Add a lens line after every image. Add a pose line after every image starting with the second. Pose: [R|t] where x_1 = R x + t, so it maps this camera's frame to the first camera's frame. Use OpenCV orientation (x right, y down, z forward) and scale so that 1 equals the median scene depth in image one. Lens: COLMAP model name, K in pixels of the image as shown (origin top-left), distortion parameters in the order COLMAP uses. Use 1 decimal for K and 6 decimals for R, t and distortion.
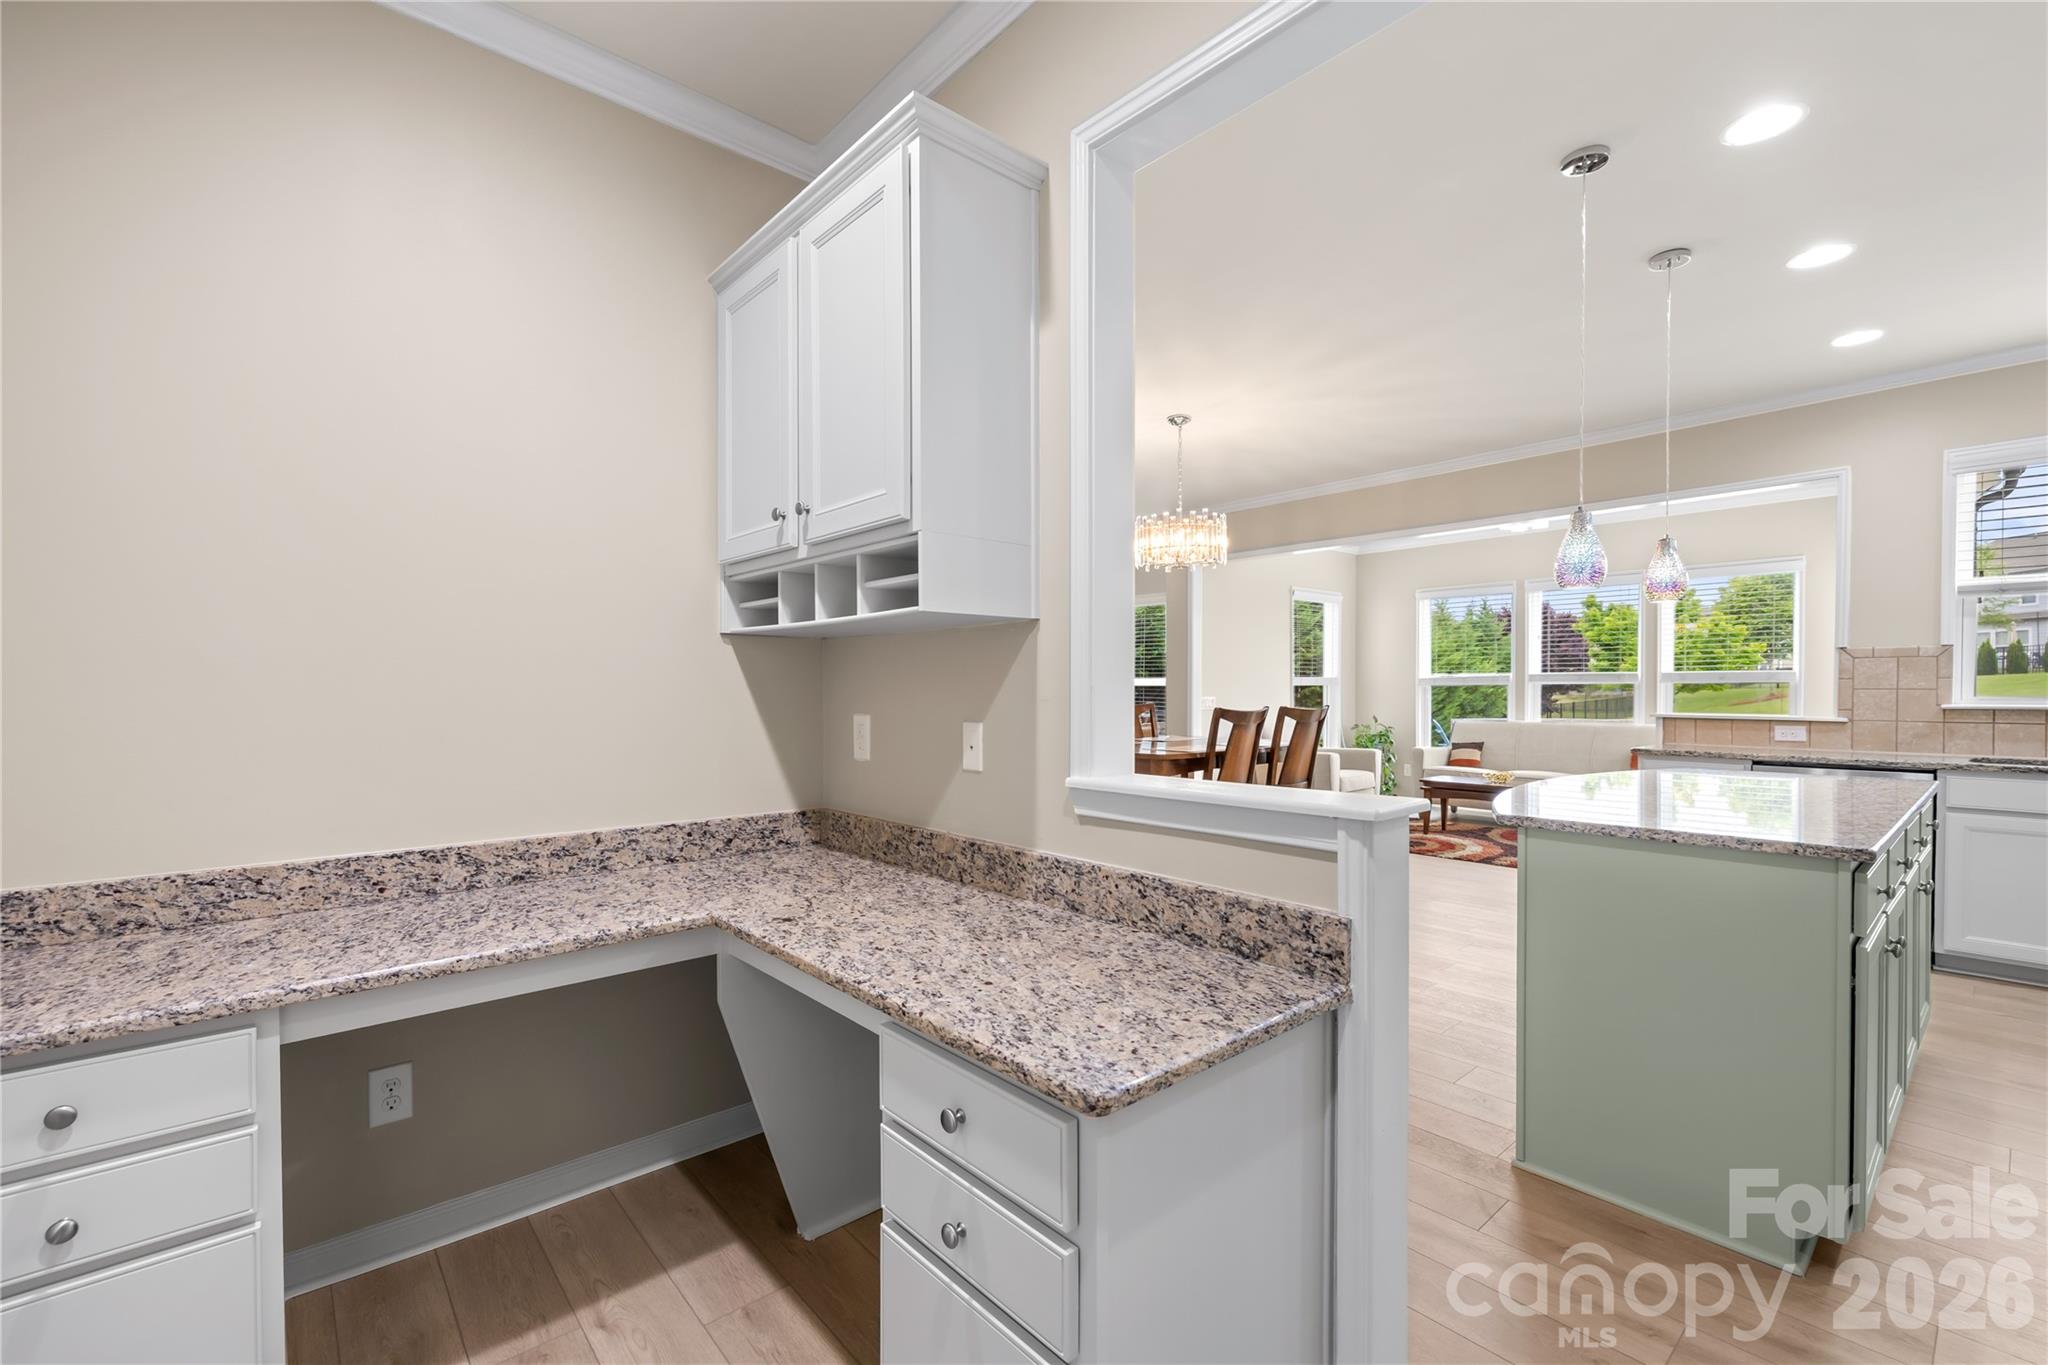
lens RADIAL K [[861.2, 0, 1014.6], [0, 861.2, 707.7], [0, 0, 1]] dist [0.000220, -0.000624]
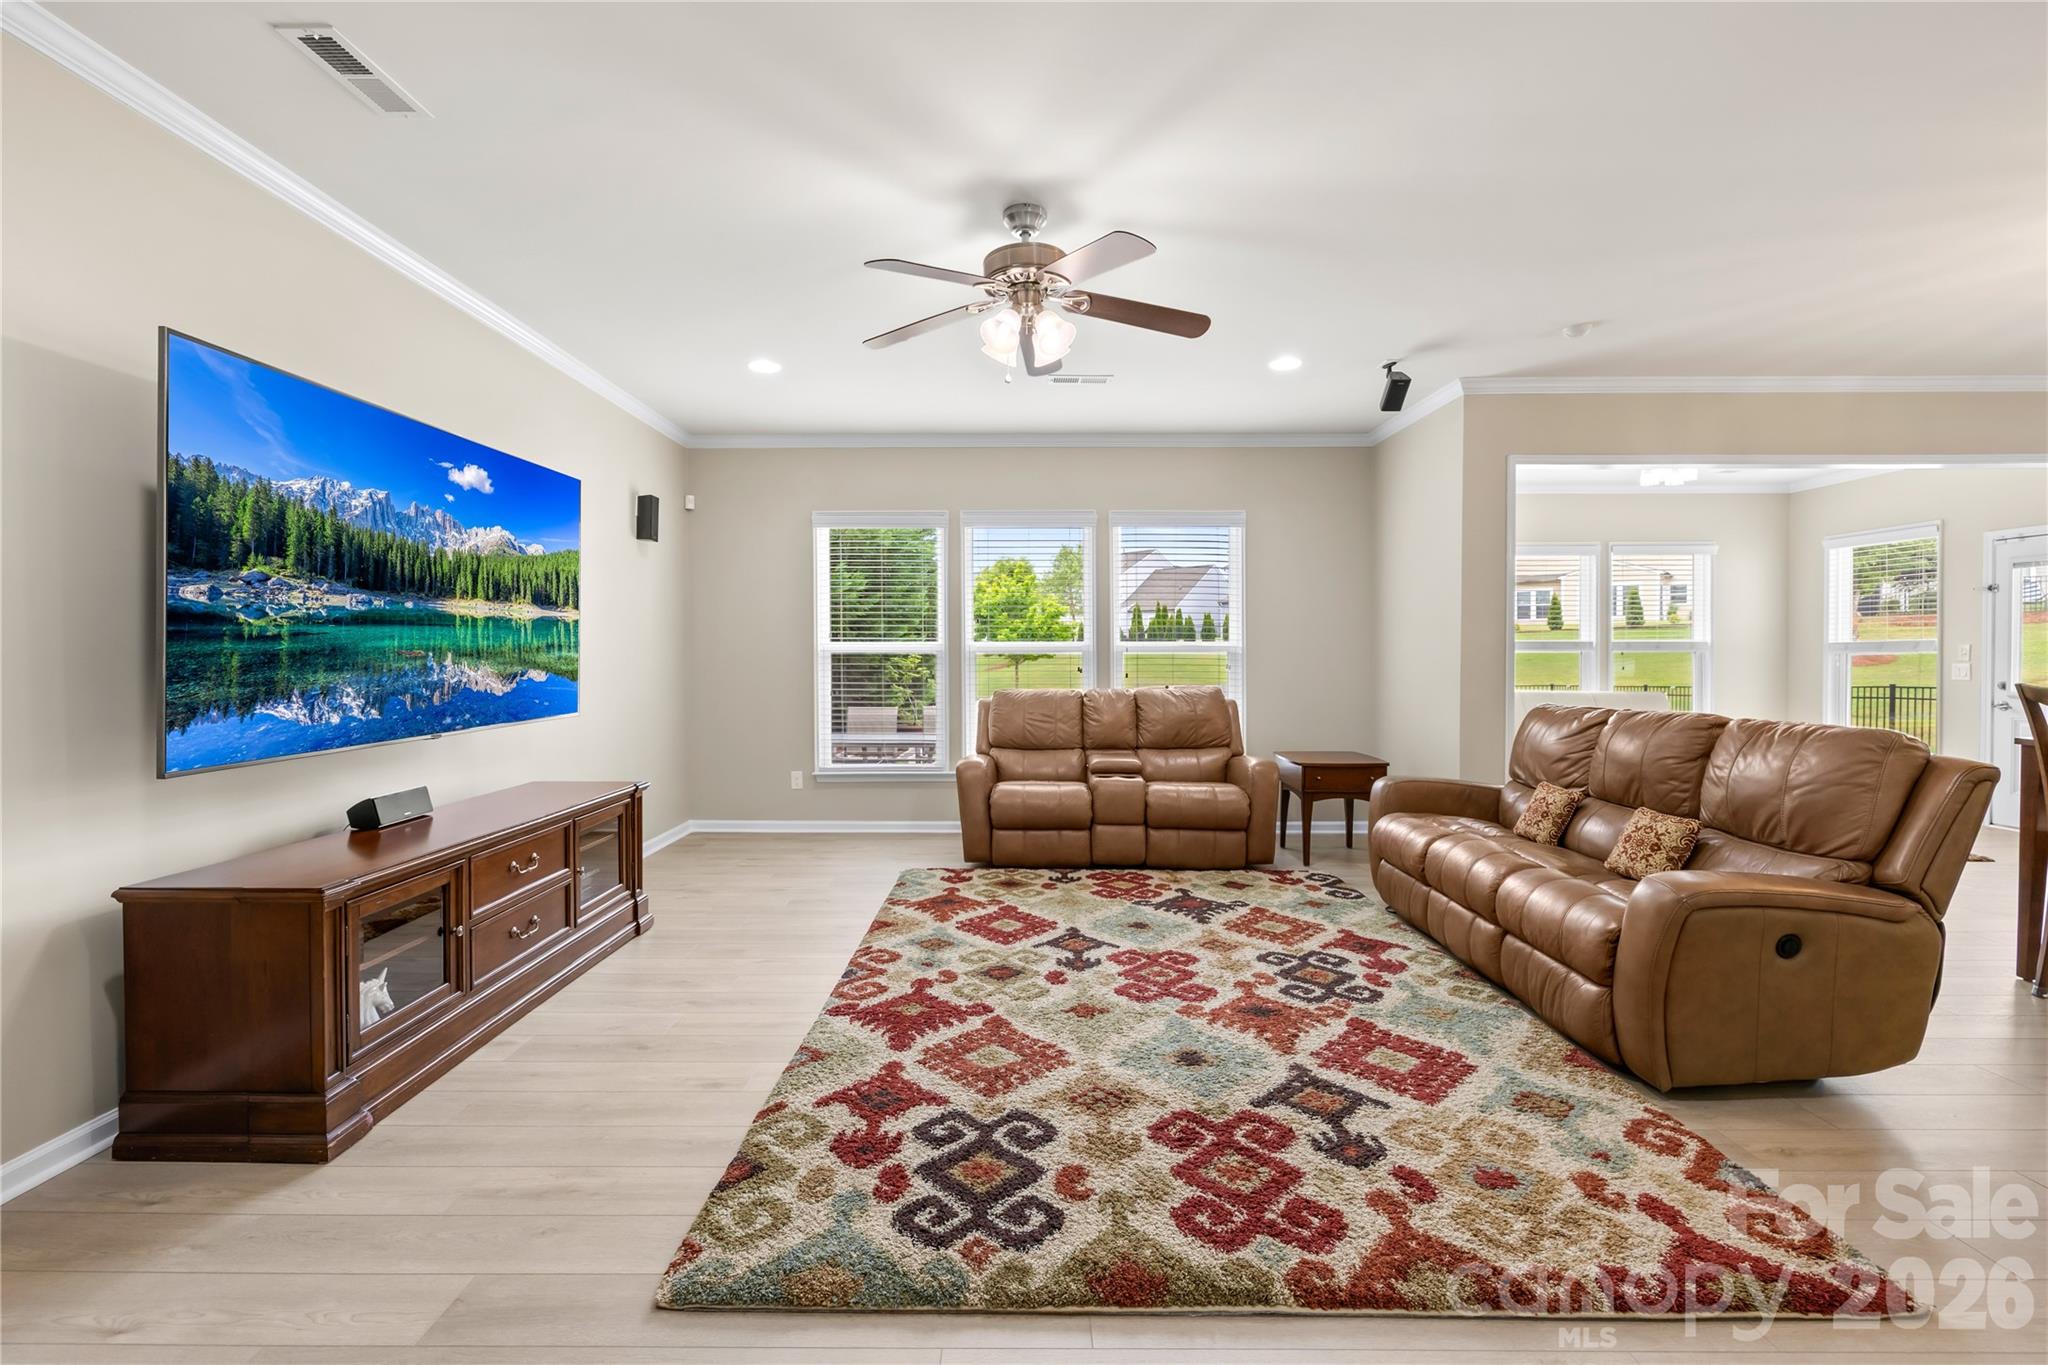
lens RADIAL K [[861.2, 0, 1019.9], [0, 861.2, 666.0], [0, 0, 1]] dist [0.000220, -0.000624]
pose [[0.652648, -0.008545, 0.757613, -0.514179], [0.018064, 0.999828, -0.004284, -0.019421], [-0.757446, 0.016481, 0.652690, 0.860951]]
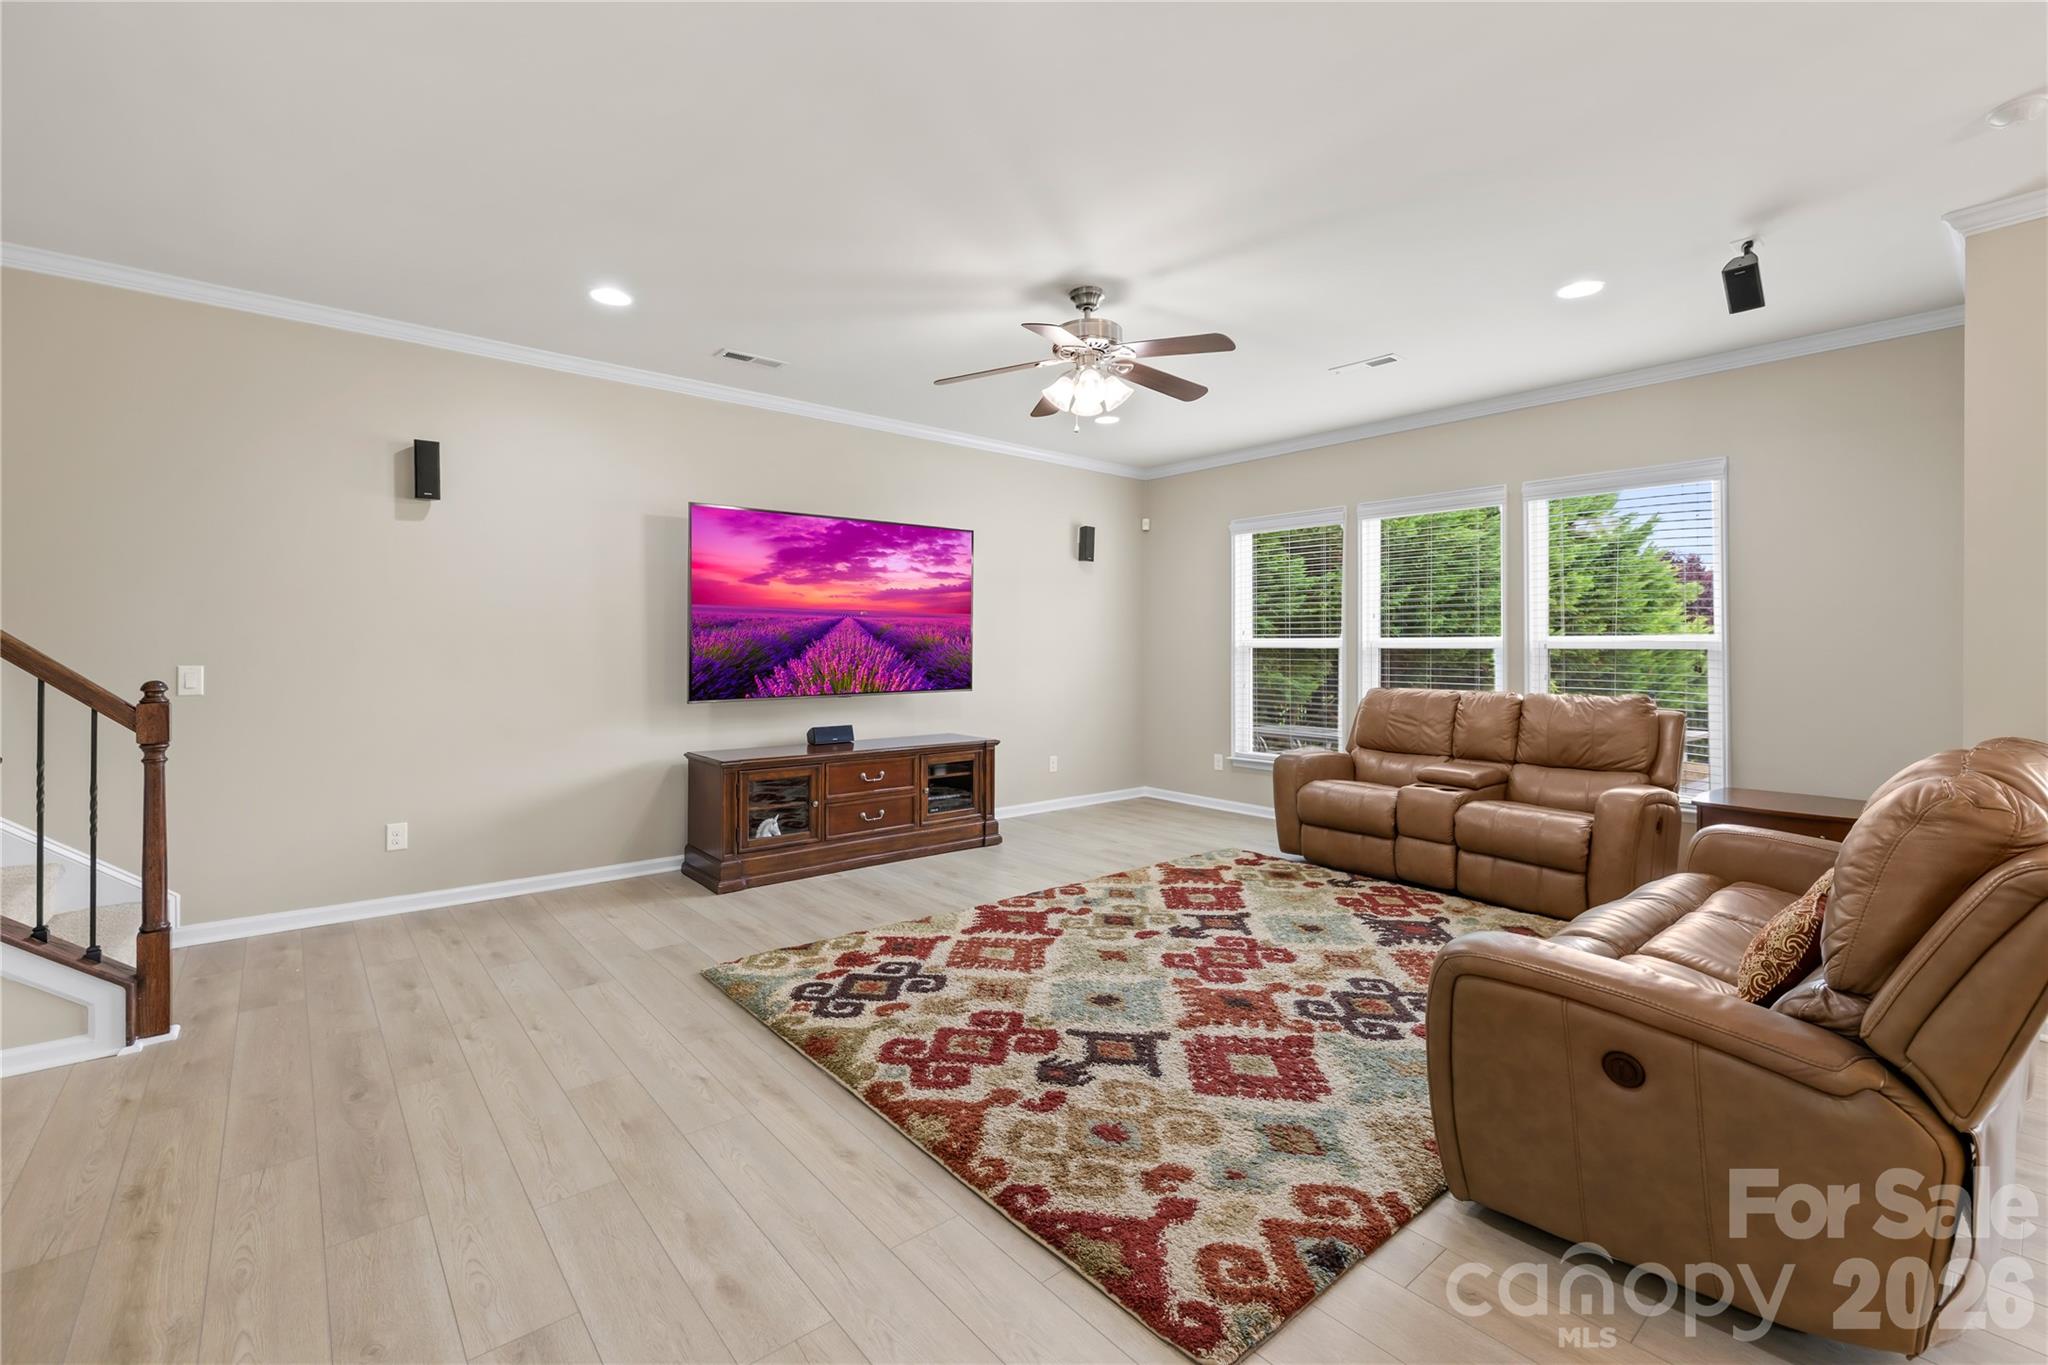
lens RADIAL K [[875.9, 0, 1007.1], [0, 875.9, 639.8], [0, 0, 1]] dist [0.002048, -0.001655]
pose [[0.999912, 0.005701, -0.011942, -0.249995], [-0.006114, 0.999373, -0.034876, -0.014764], [0.011735, 0.034946, 0.999320, 0.624526]]
